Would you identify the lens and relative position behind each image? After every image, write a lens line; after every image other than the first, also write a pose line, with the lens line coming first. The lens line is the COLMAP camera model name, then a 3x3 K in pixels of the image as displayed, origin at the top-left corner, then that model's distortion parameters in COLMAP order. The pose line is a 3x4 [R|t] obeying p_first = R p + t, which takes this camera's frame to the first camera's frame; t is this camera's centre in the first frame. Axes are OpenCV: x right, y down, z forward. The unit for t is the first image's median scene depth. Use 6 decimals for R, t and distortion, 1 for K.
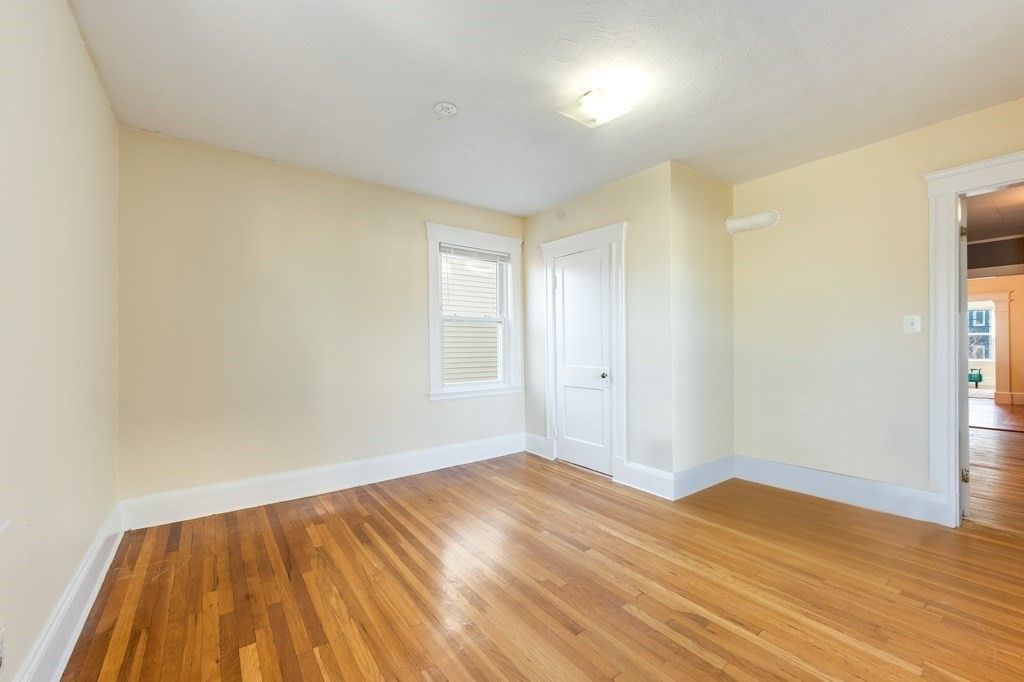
lens RADIAL K [[413.6, 0, 509.8], [0, 413.6, 342.2], [0, 0, 1]] dist [-0.000114, 0.000298]
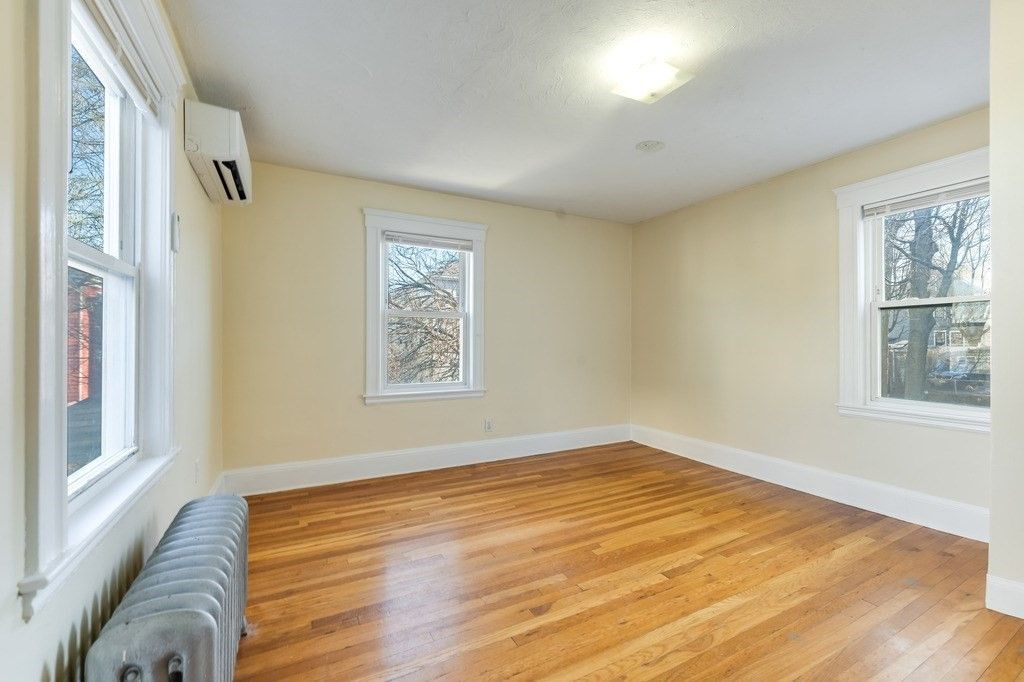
lens RADIAL K [[413.6, 0, 509.3], [0, 413.6, 340.5], [0, 0, 1]] dist [-0.000114, 0.000298]
pose [[-0.151520, 0.002099, -0.988452, 1.033113], [0.003896, 0.999991, 0.001526, -0.001567], [0.988447, -0.003620, -0.151526, 0.753657]]
